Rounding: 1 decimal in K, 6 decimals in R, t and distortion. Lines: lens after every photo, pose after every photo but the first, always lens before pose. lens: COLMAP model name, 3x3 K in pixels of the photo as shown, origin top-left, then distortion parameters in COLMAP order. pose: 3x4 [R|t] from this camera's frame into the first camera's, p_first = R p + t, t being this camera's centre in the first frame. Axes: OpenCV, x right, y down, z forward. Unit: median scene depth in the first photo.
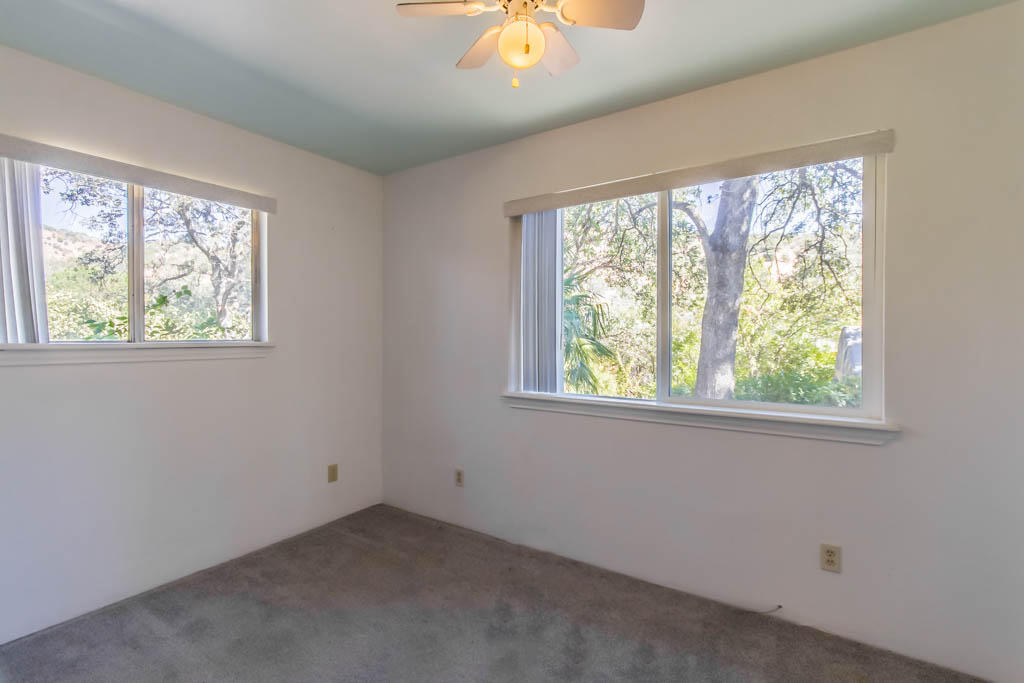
lens RADIAL K [[477.7, 0, 511.5], [0, 477.7, 350.8], [0, 0, 1]] dist [-0.000122, -0.000030]
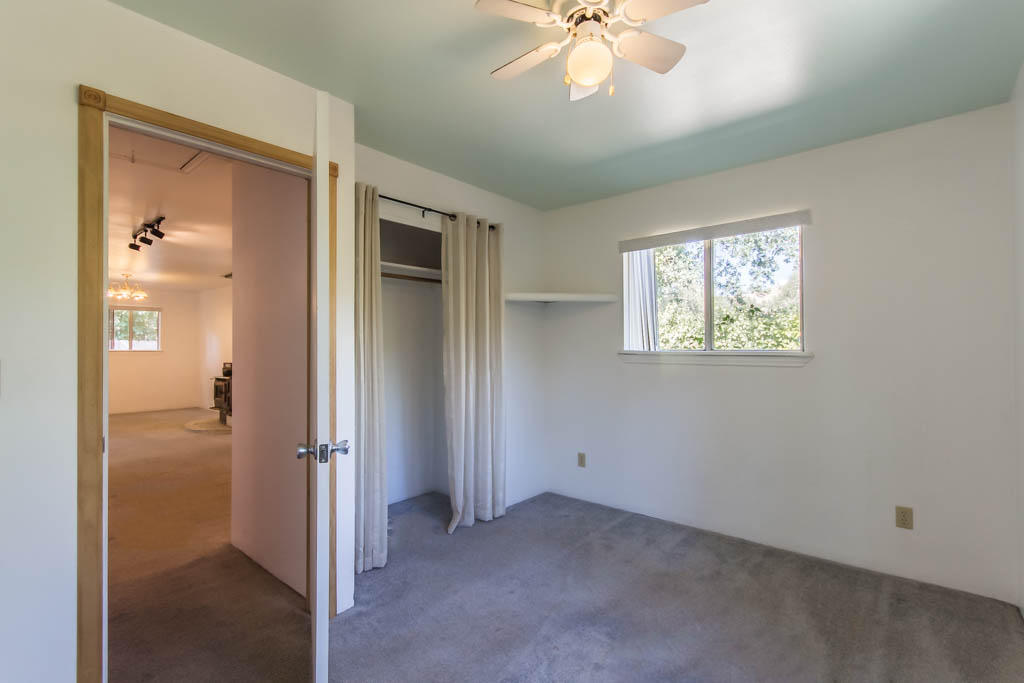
lens RADIAL K [[477.7, 0, 511.5], [0, 477.7, 350.8], [0, 0, 1]] dist [-0.000122, -0.000030]
pose [[-0.131156, 0.007346, -0.991334, 0.694436], [-0.025660, 0.999612, 0.010803, -0.018640], [0.991030, 0.026854, -0.130917, 0.620895]]
